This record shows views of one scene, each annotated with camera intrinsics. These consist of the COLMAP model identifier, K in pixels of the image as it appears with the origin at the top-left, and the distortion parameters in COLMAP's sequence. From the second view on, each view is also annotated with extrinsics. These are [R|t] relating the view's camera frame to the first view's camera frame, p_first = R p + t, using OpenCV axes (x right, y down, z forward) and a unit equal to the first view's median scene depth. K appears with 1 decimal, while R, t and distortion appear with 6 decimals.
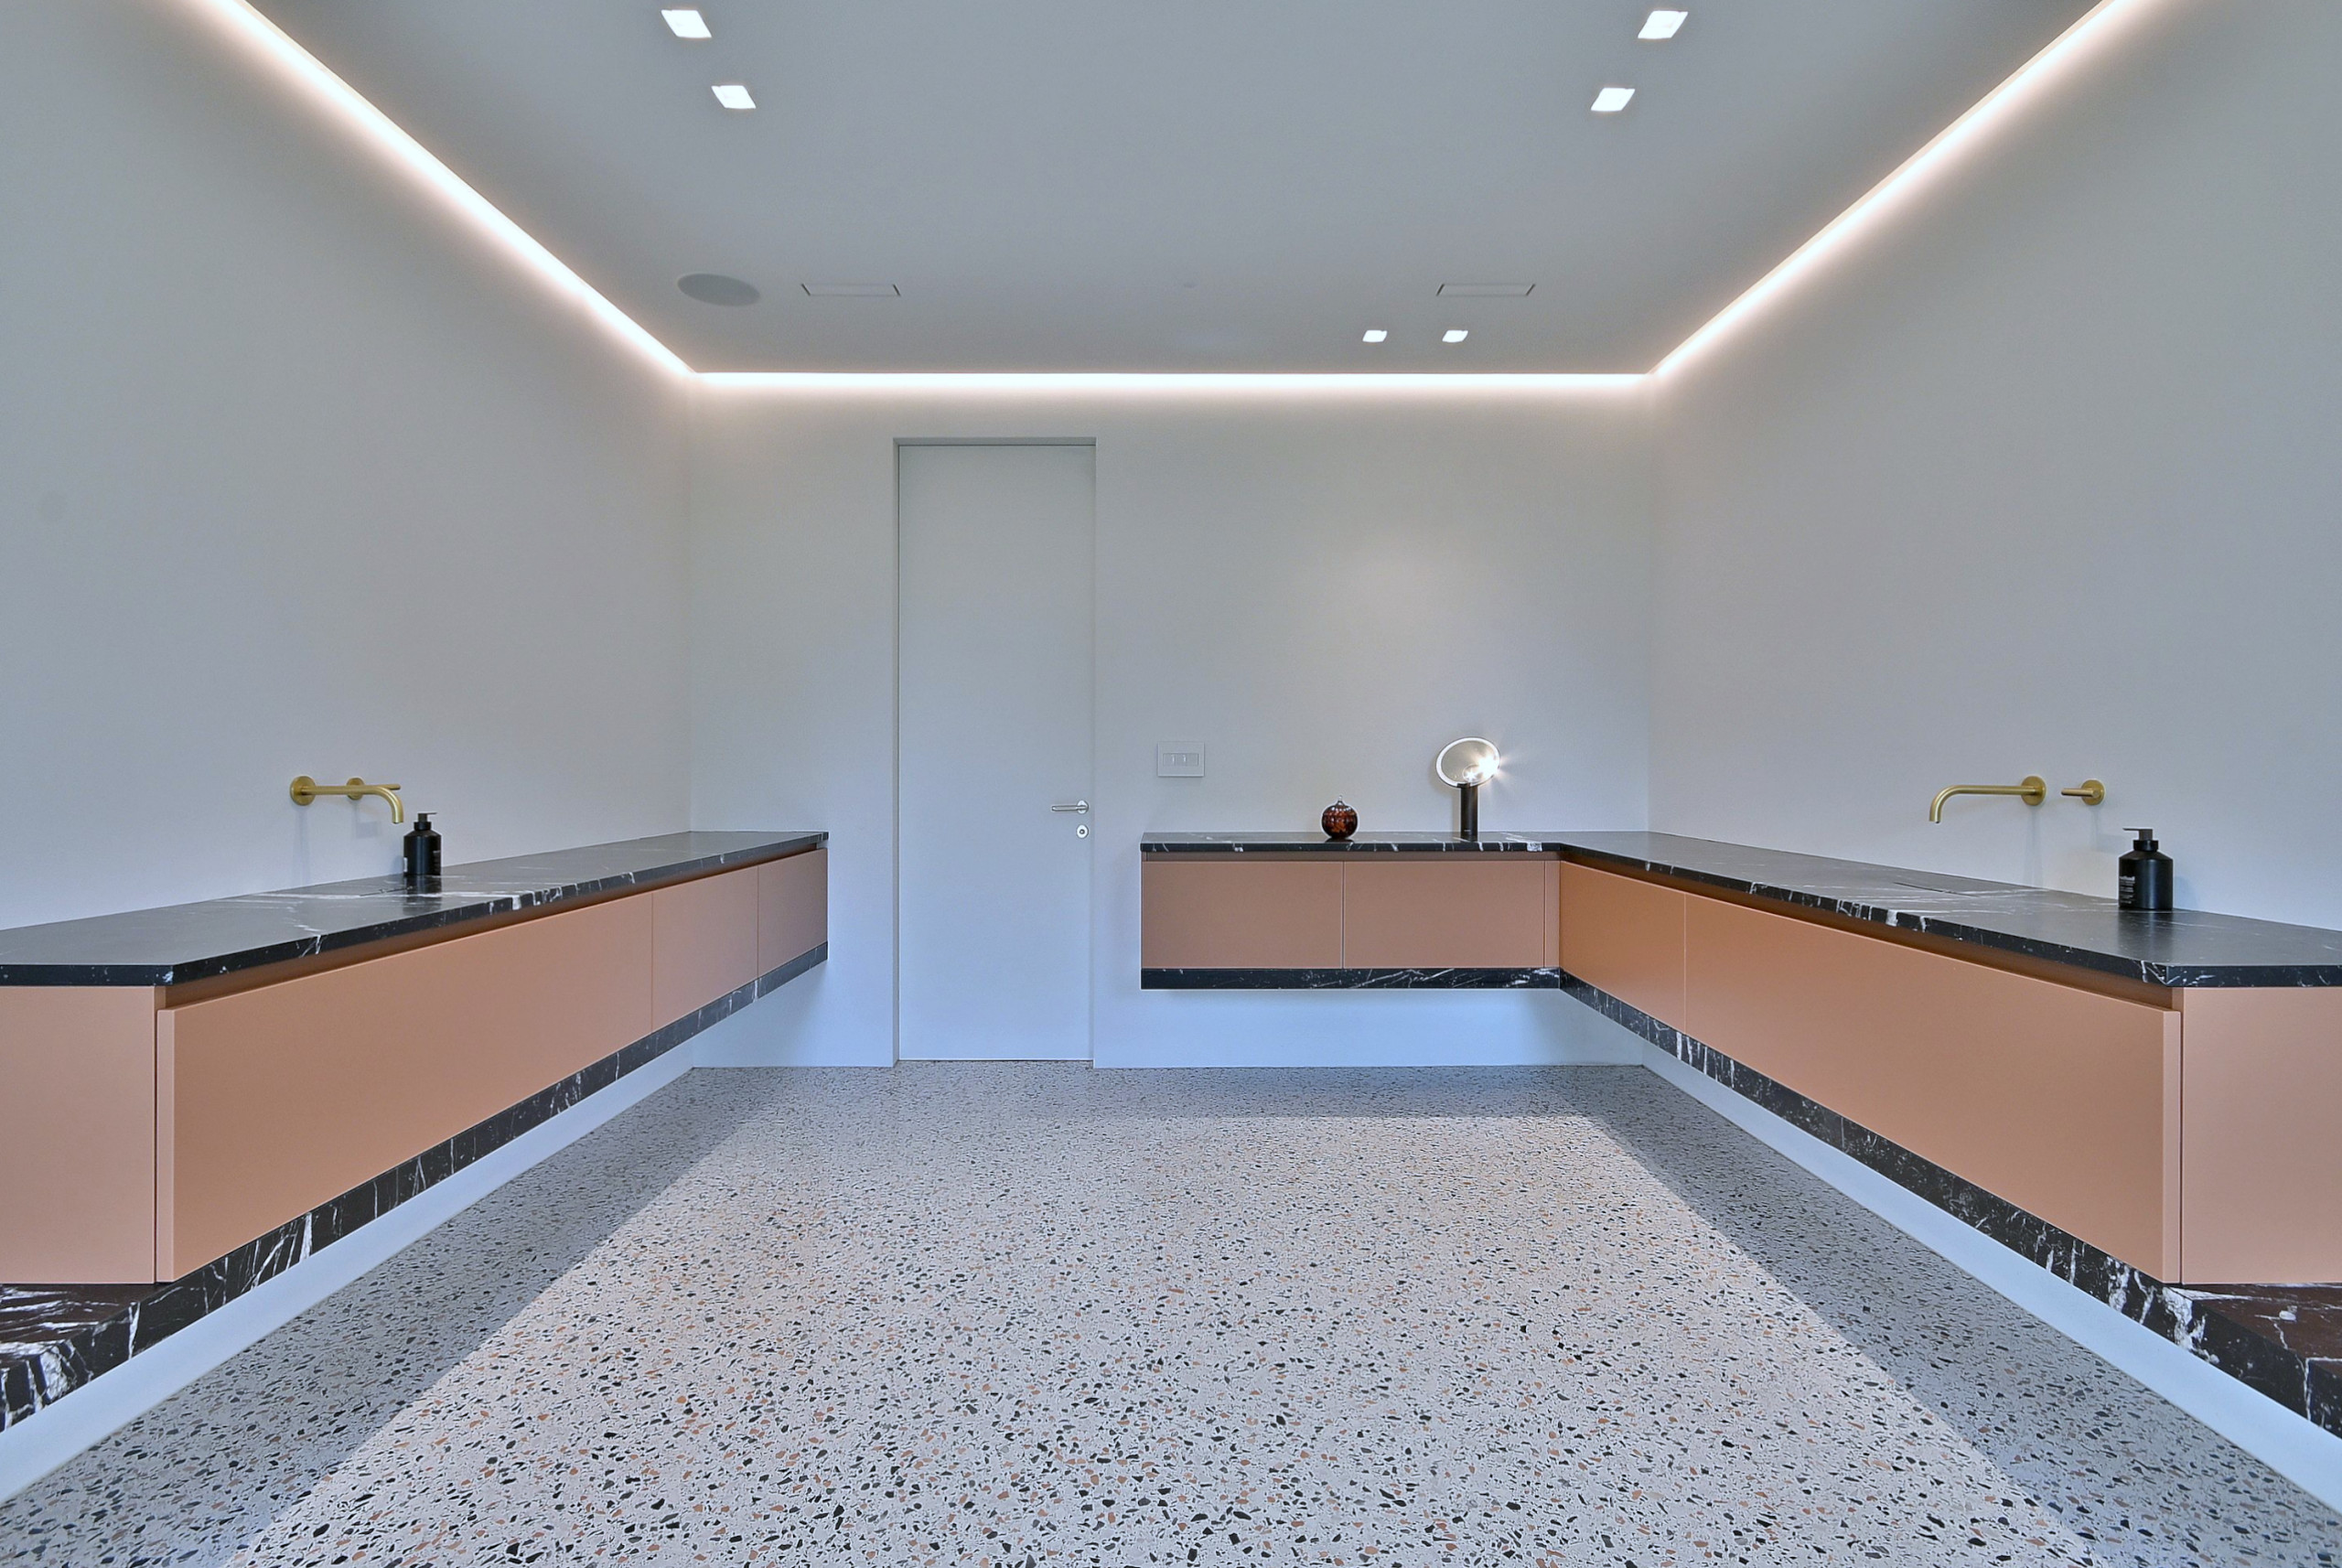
lens RADIAL K [[1076.2, 0, 1174.3], [0, 1076.2, 747.4], [0, 0, 1]] dist [0.007076, -0.007015]
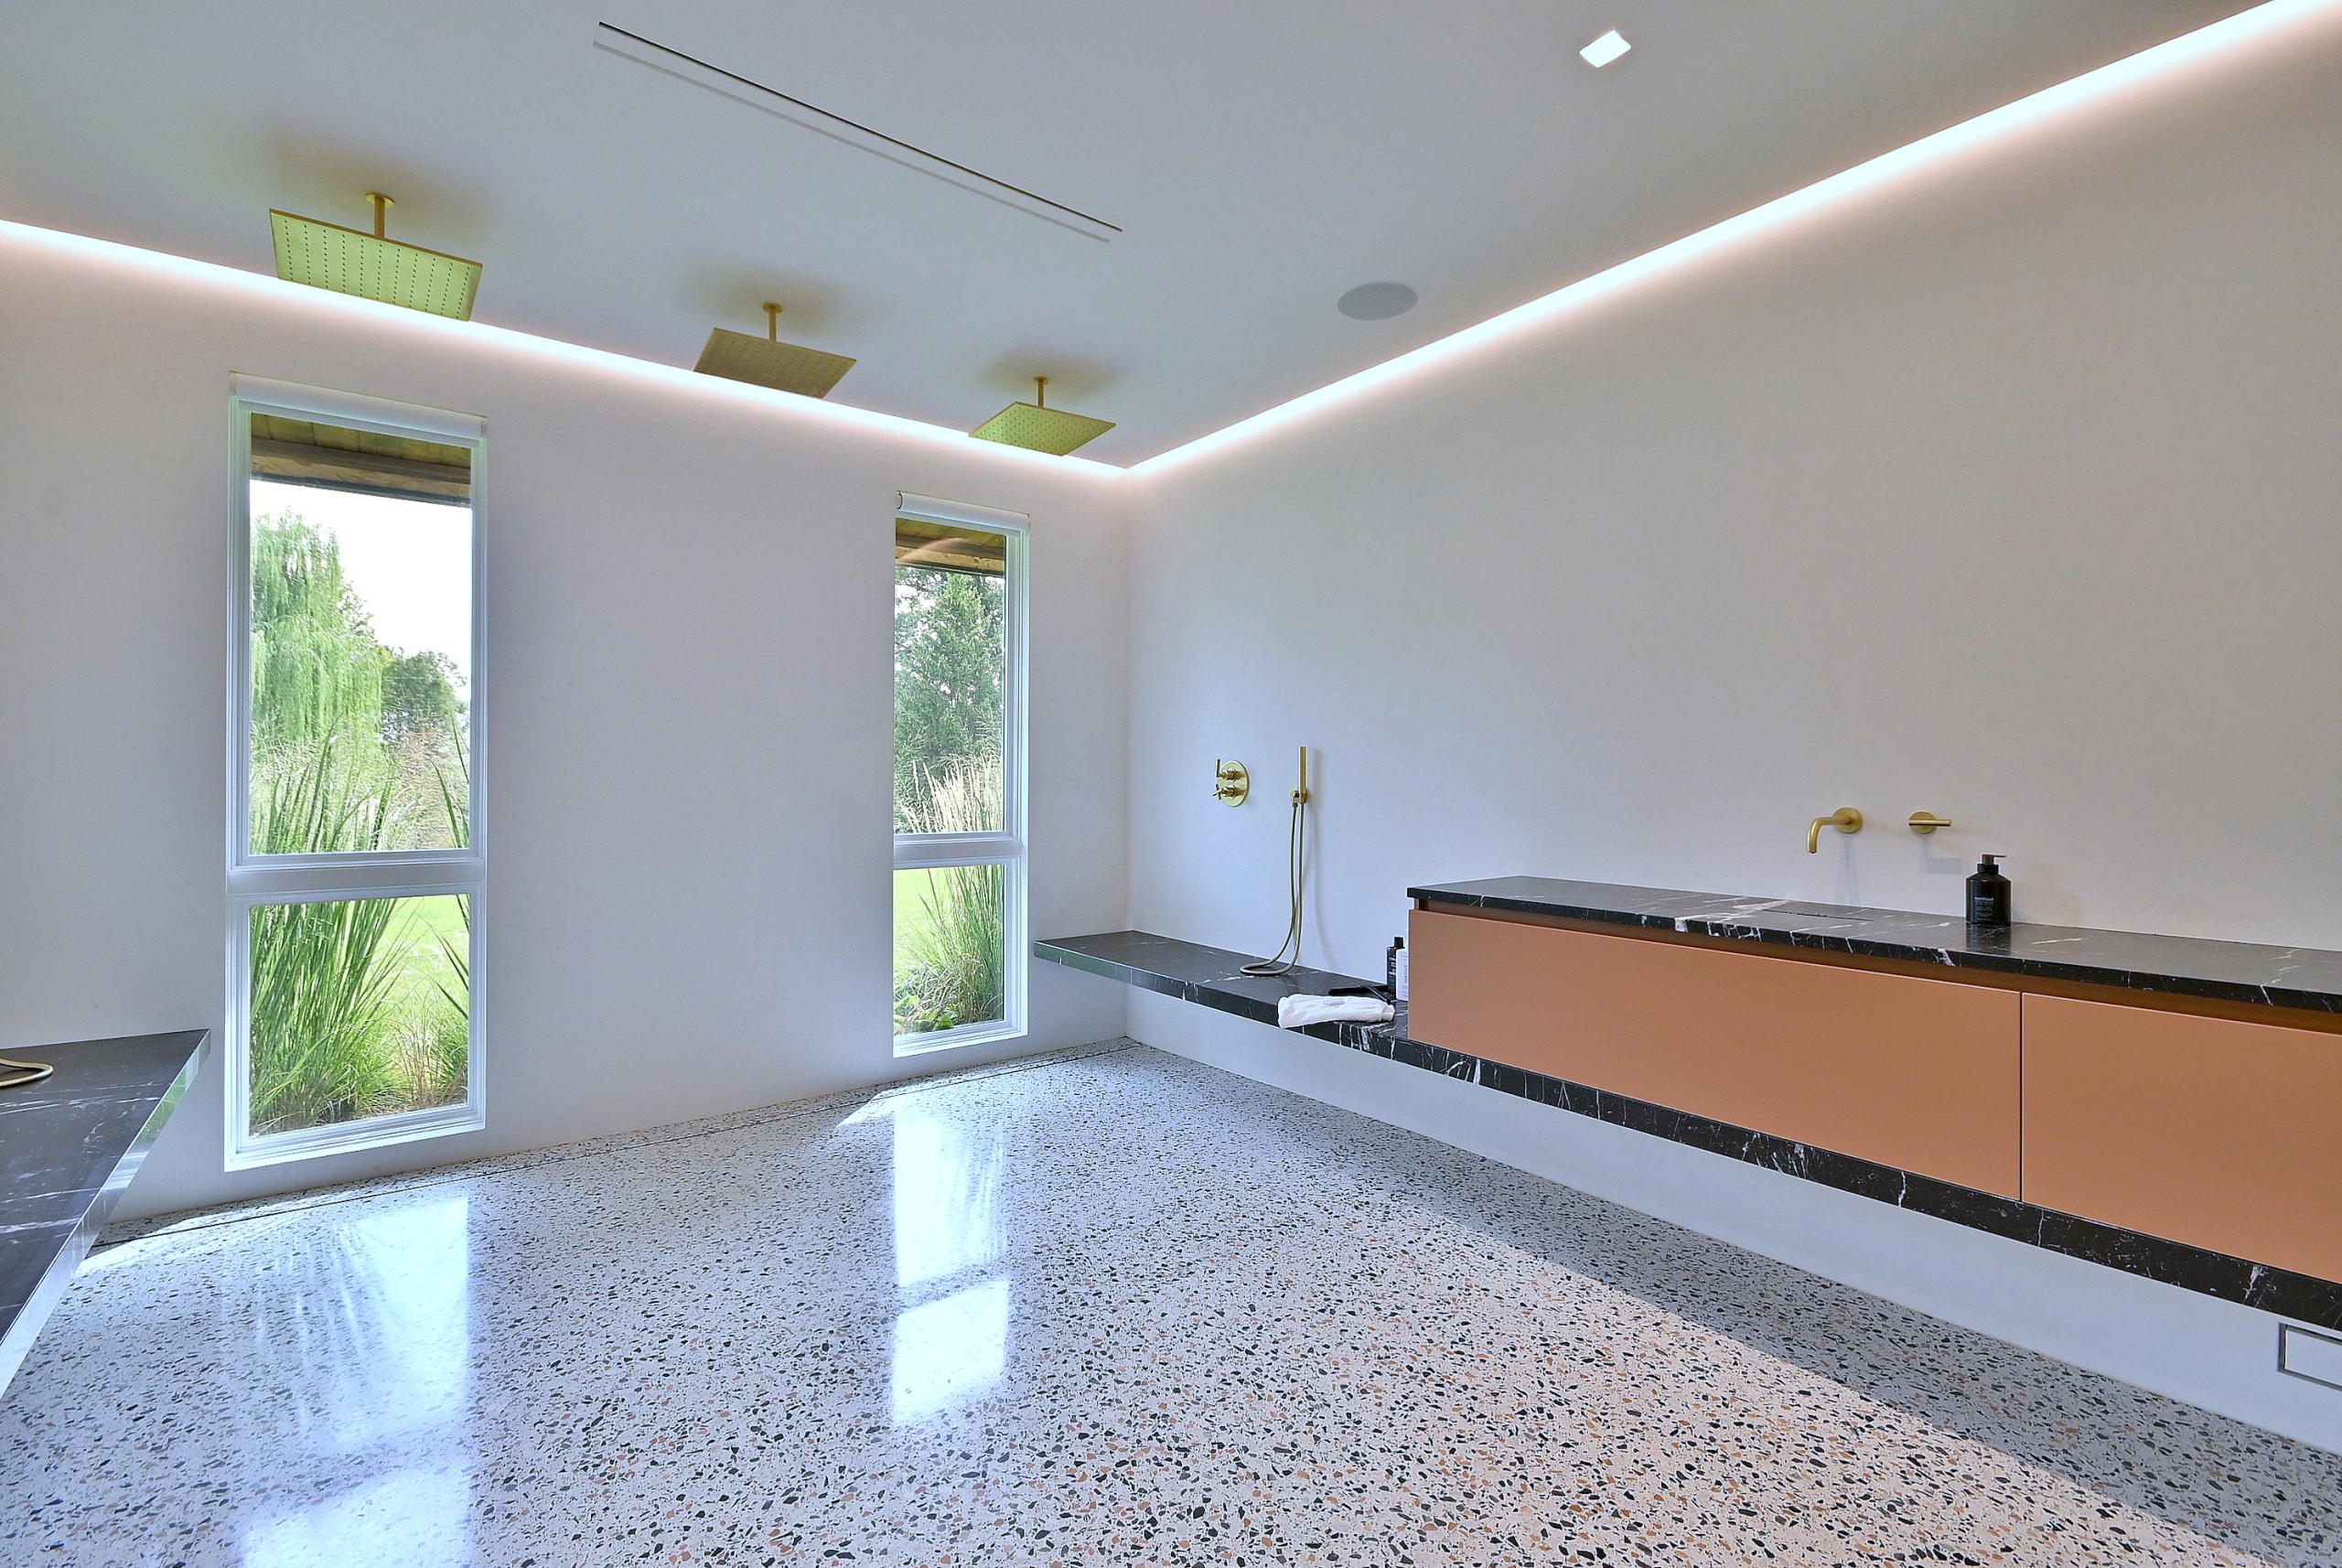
lens RADIAL K [[1020.8, 0, 1163.9], [0, 1020.8, 775.4], [0, 0, 1]] dist [0.004198, -0.003836]
pose [[-0.798723, -0.002408, -0.601694, 0.483331], [0.005984, 0.999911, -0.011945, 0.008579], [0.601669, -0.013141, -0.798637, 1.769909]]
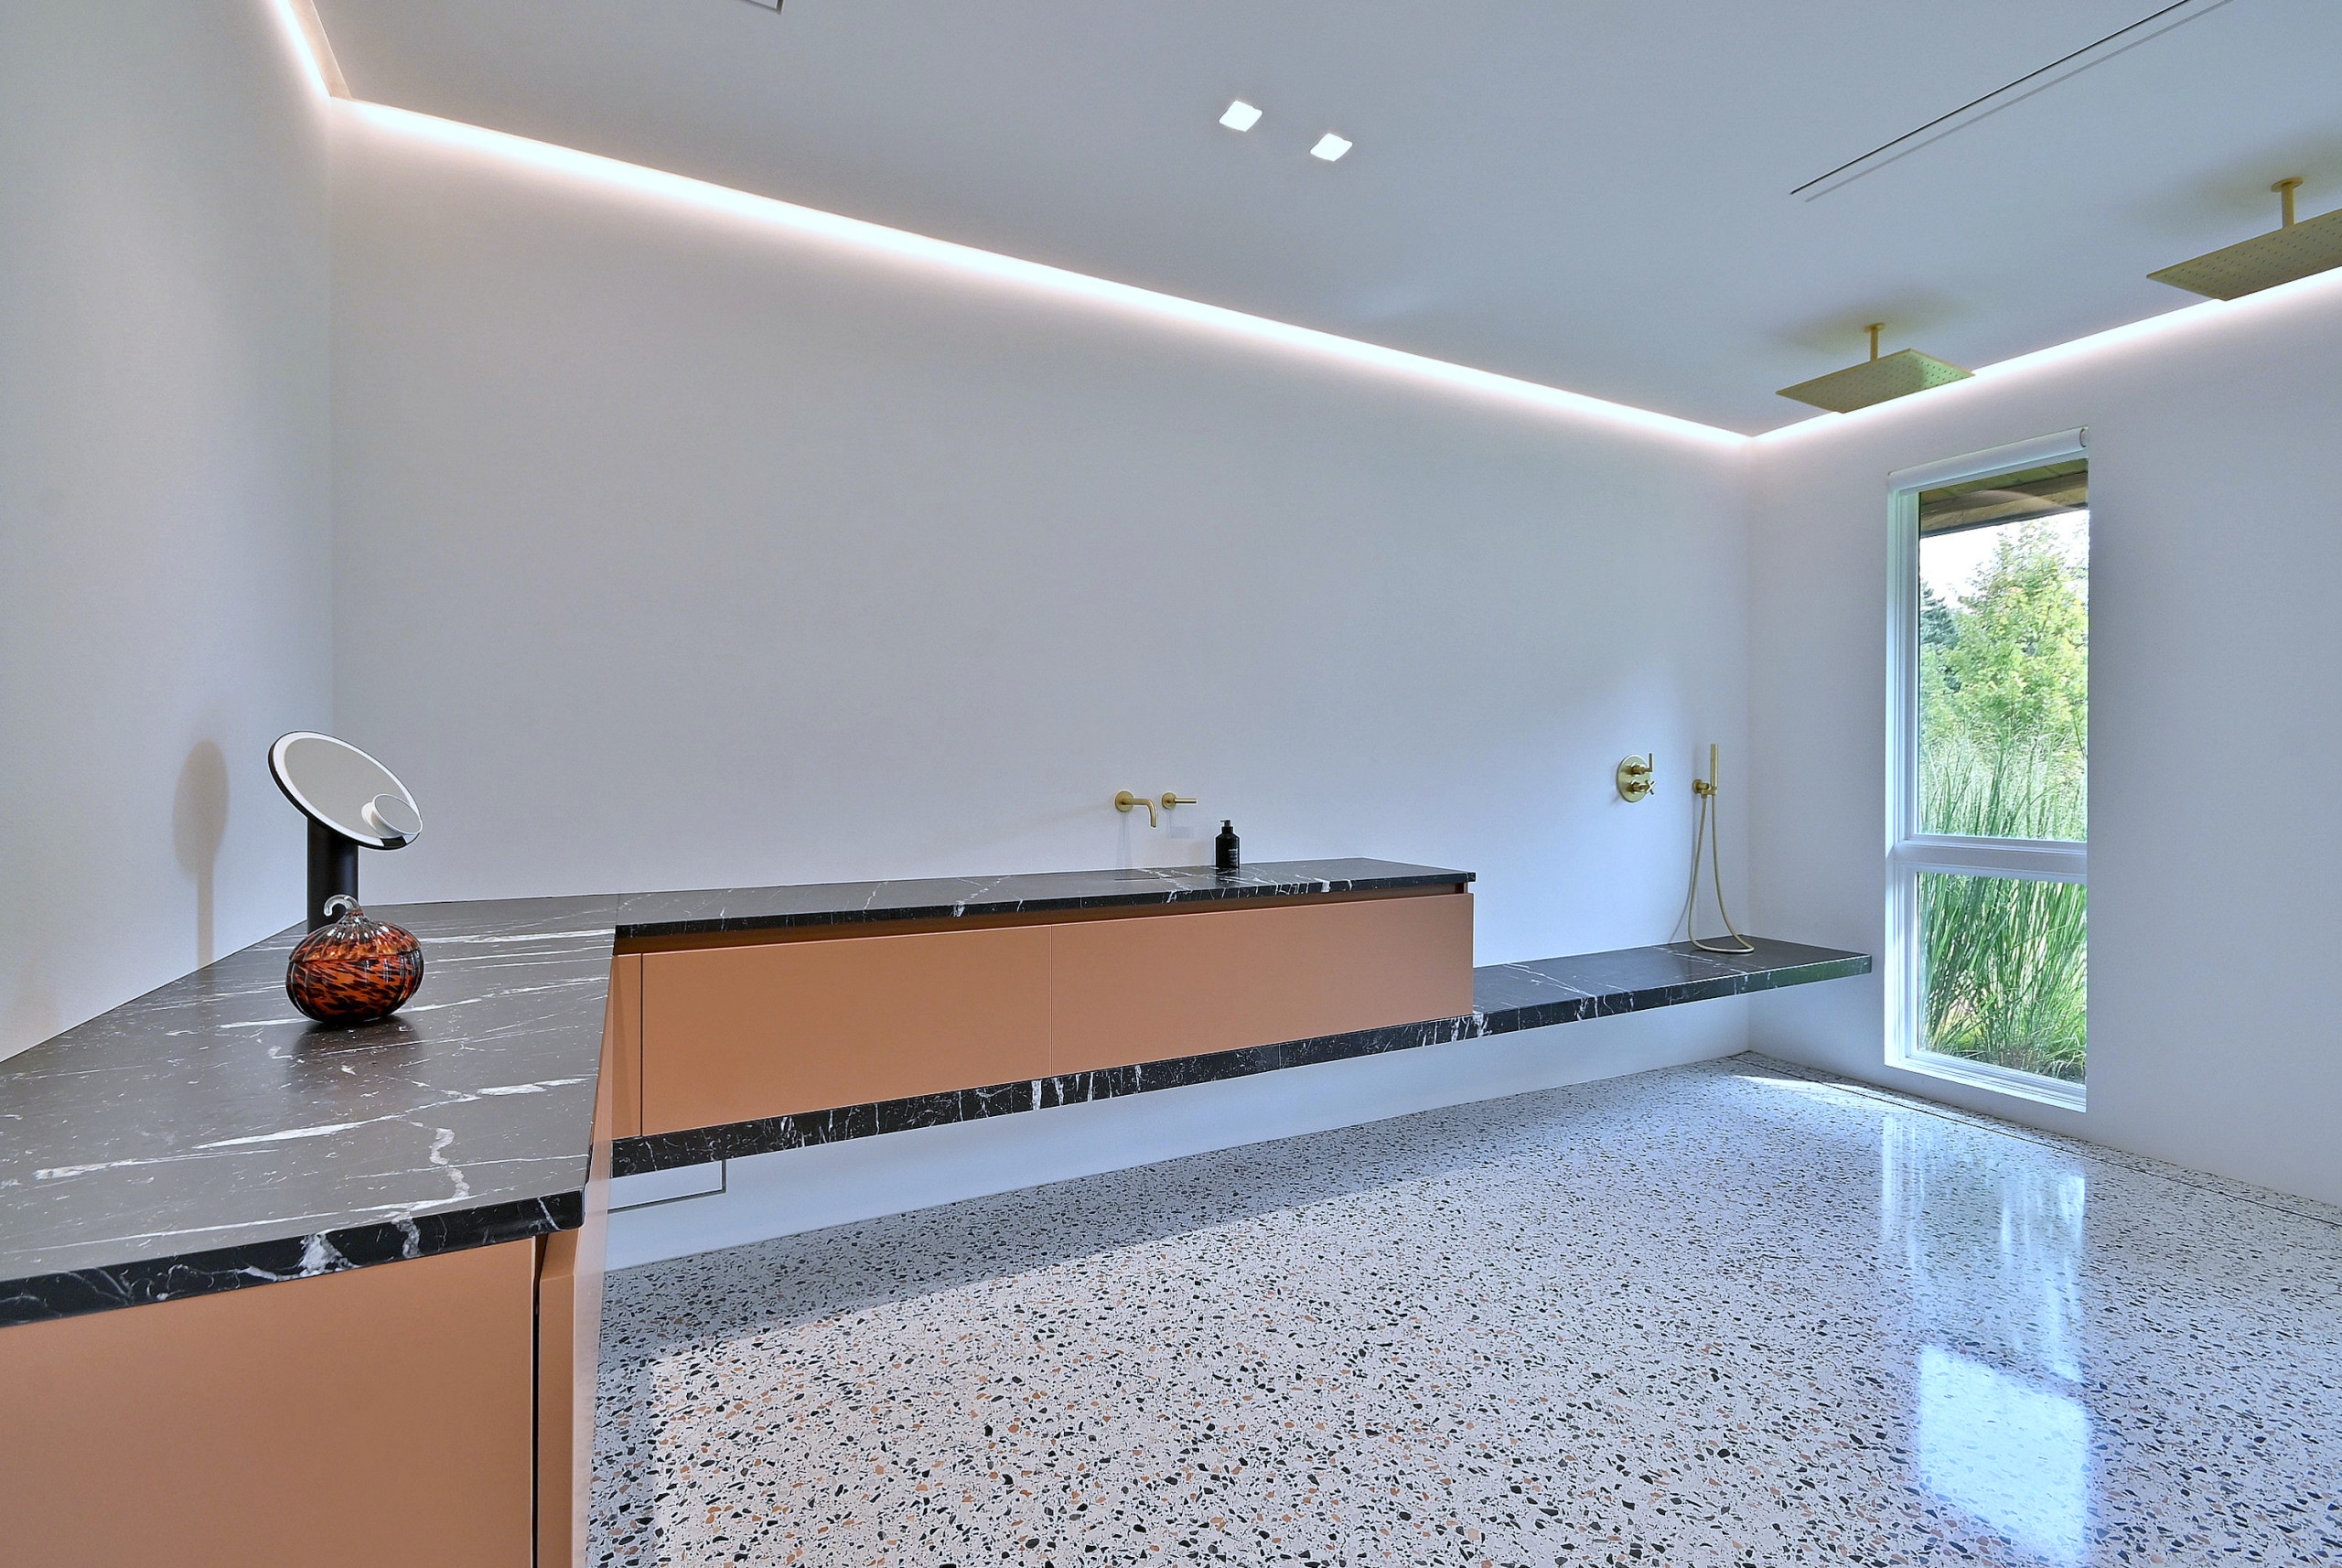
lens RADIAL K [[1020.8, 0, 1156.9], [0, 1020.8, 772.5], [0, 0, 1]] dist [0.004198, -0.003836]
pose [[-0.449097, -0.002661, 0.893479, -0.519415], [-0.013718, 0.999898, -0.003917, 0.012126], [-0.893378, -0.014016, -0.449088, 1.955093]]
